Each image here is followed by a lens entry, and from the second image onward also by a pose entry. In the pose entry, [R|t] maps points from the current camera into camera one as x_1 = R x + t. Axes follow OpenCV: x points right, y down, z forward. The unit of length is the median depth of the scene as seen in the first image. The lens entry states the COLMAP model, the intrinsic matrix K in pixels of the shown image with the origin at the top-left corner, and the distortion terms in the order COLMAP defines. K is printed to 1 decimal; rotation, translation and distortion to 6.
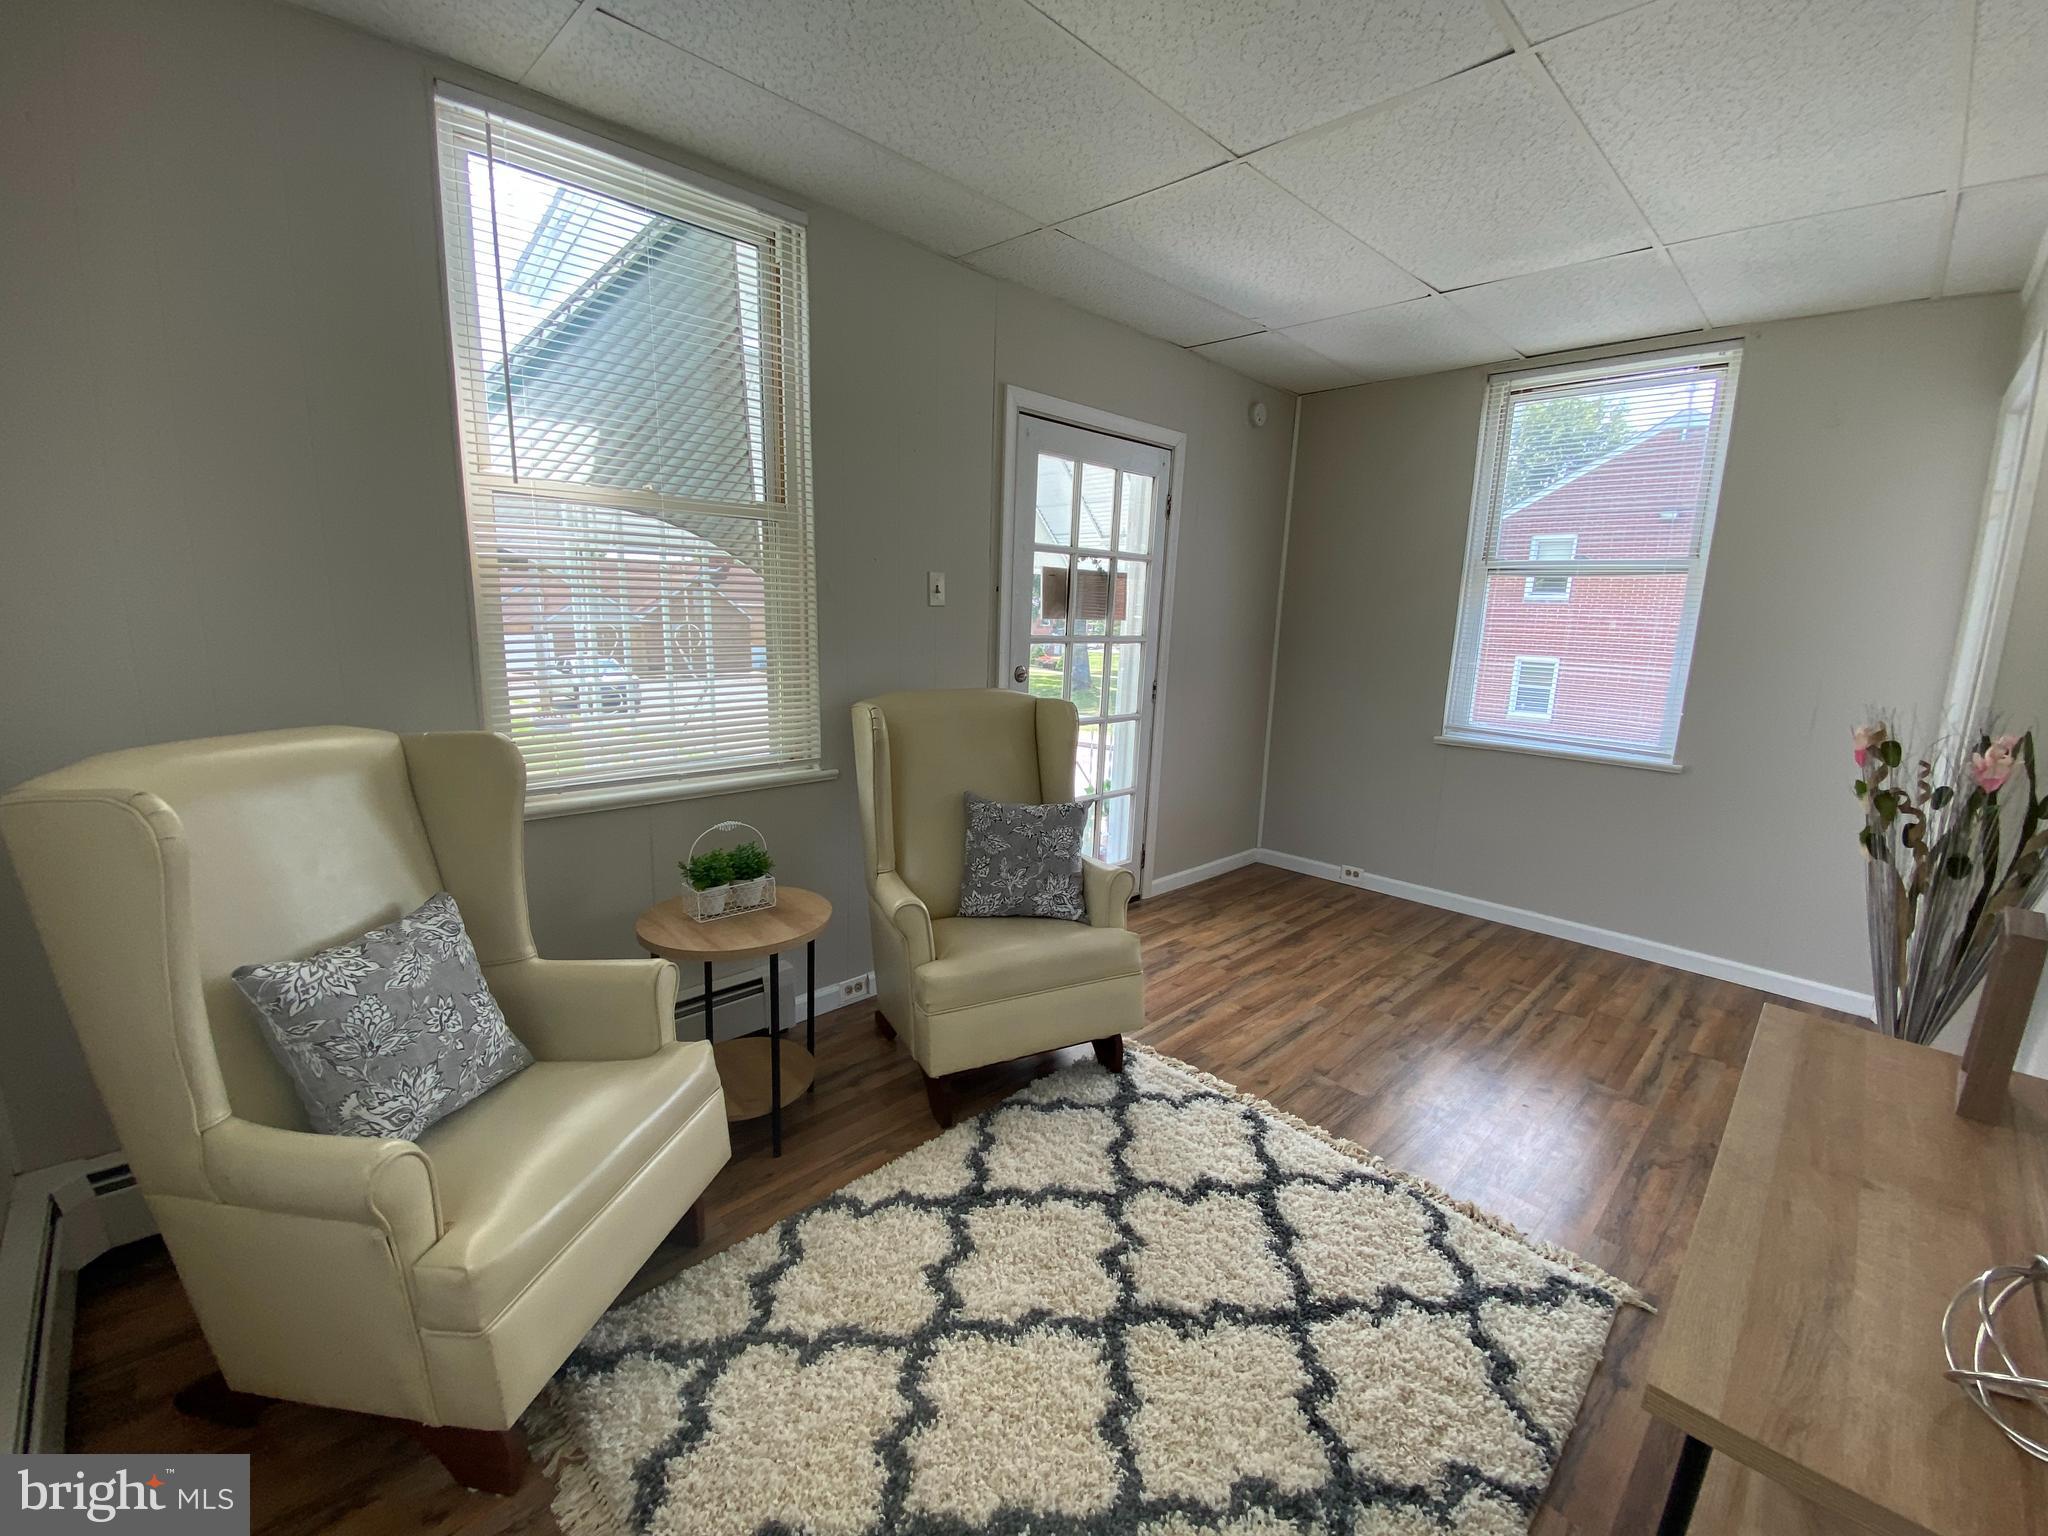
lens RADIAL K [[836.4, 0, 1033.0], [0, 836.4, 768.6], [0, 0, 1]] dist [0.064993, -0.048283]
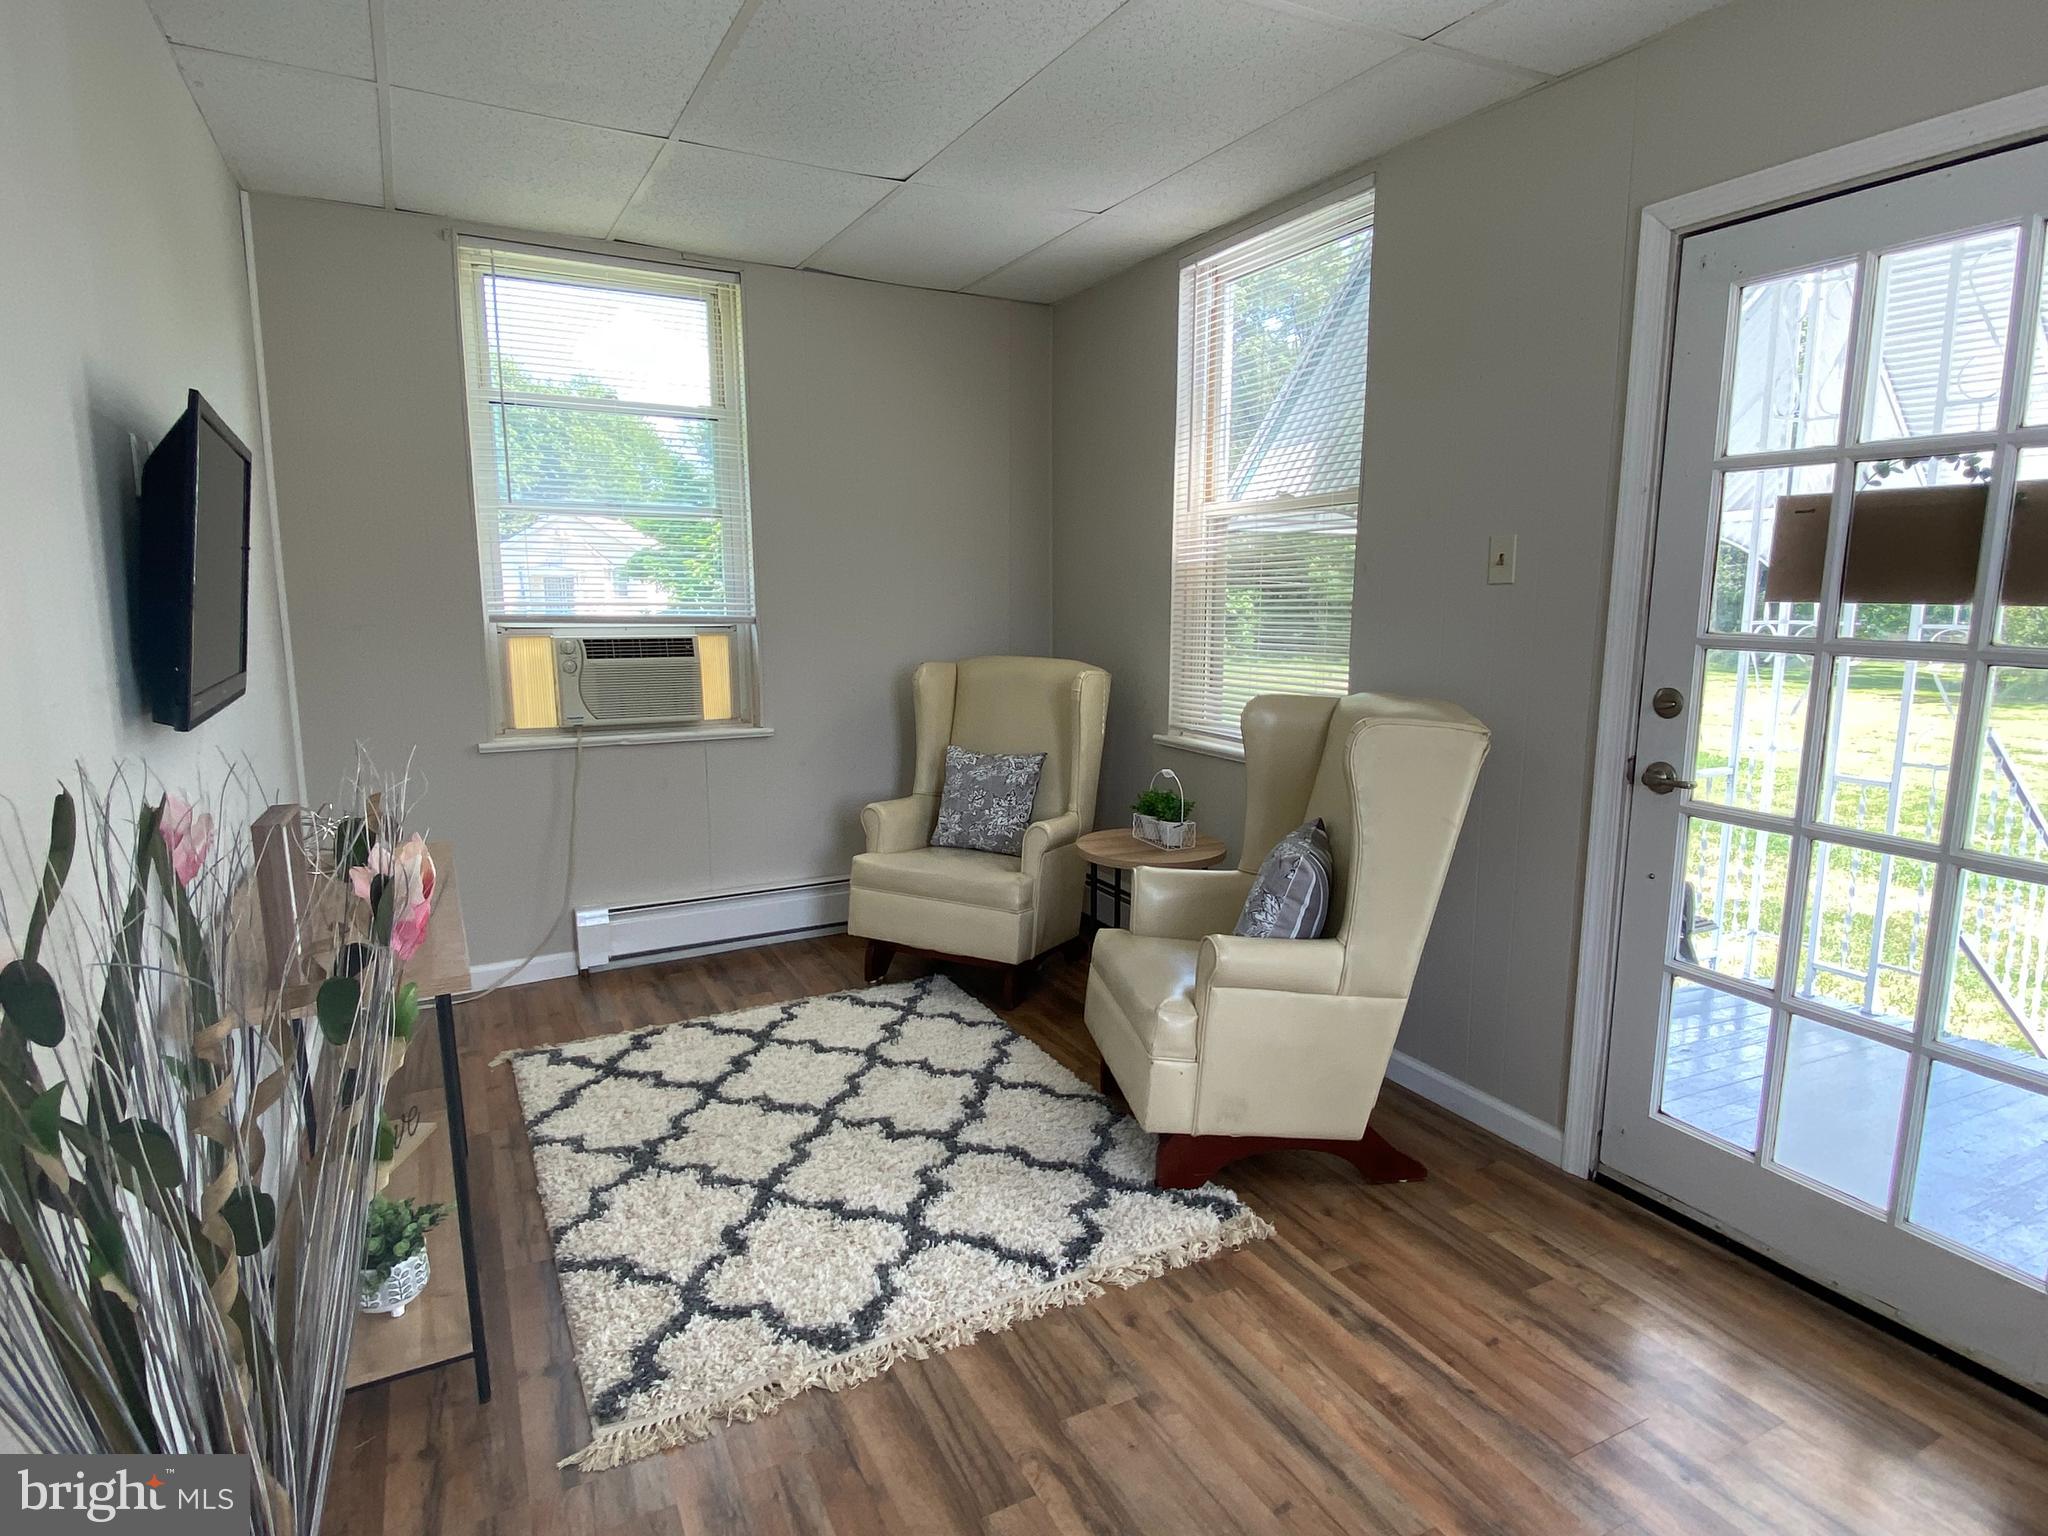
lens RADIAL K [[1125.7, 0, 1027.4], [0, 1125.7, 769.2], [0, 0, 1]] dist [0.042482, -0.032956]
pose [[-0.293290, 0.118485, -0.948653, 0.951879], [-0.197832, 0.963291, 0.181476, -0.145101], [0.935331, 0.240899, -0.259083, 0.957084]]
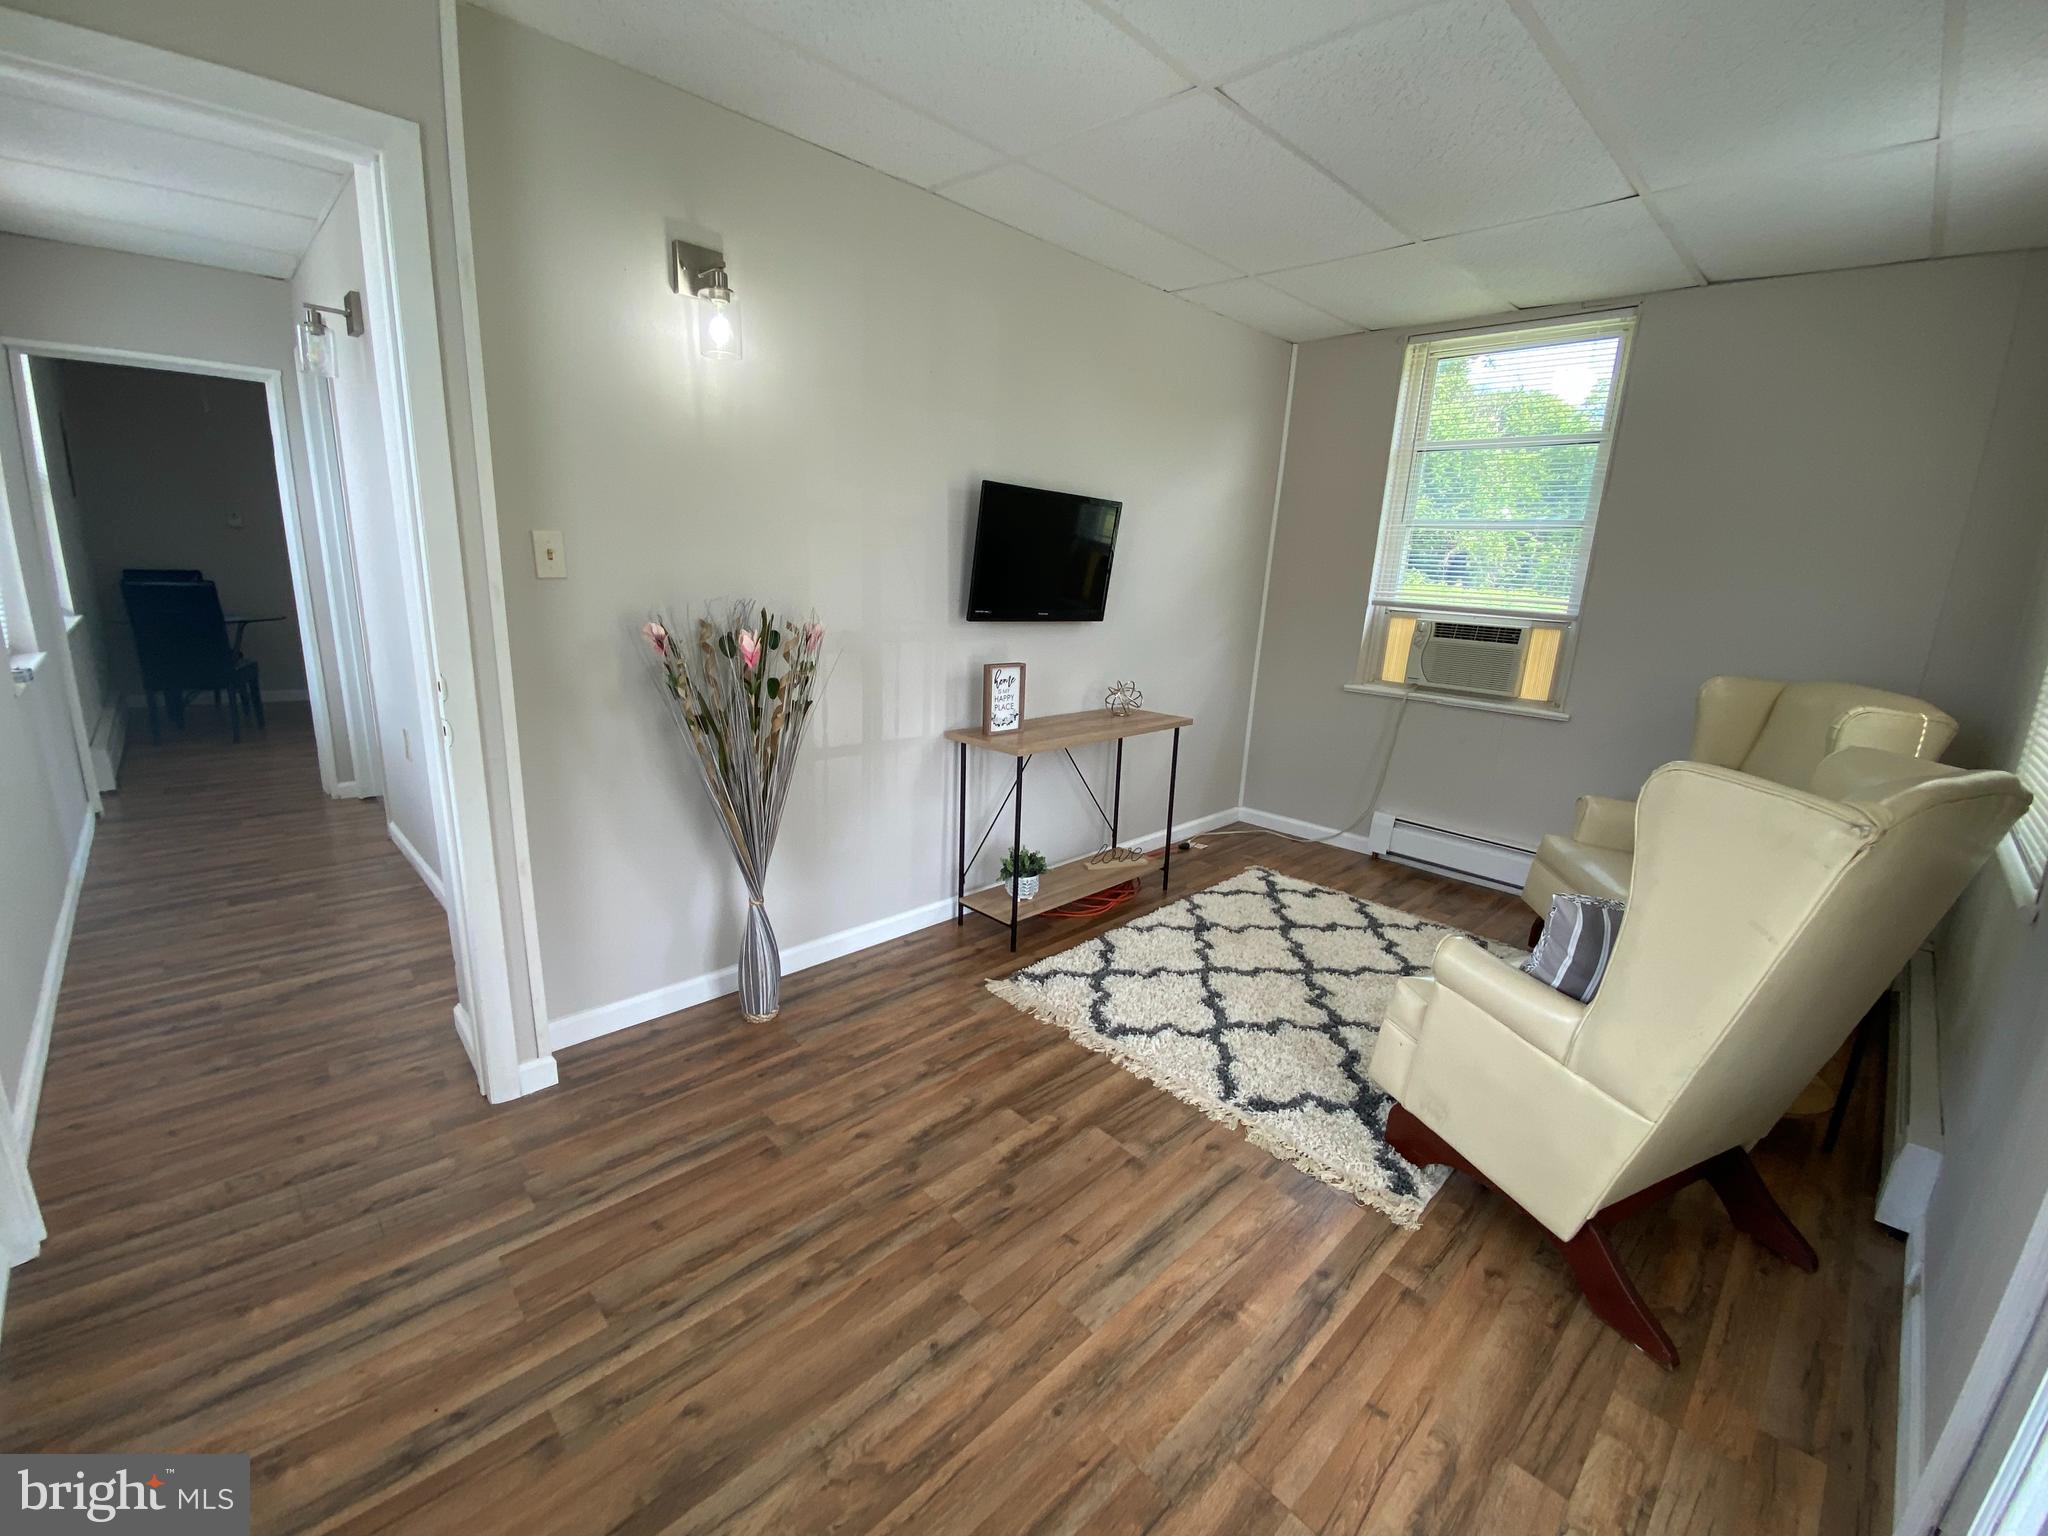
lens RADIAL K [[836.4, 0, 1033.0], [0, 836.4, 768.6], [0, 0, 1]] dist [0.064993, -0.048283]
pose [[-0.995914, -0.087224, -0.023410, 0.451631], [-0.088875, 0.900543, 0.425585, -0.263626], [-0.016039, 0.425927, -0.904616, 1.448168]]
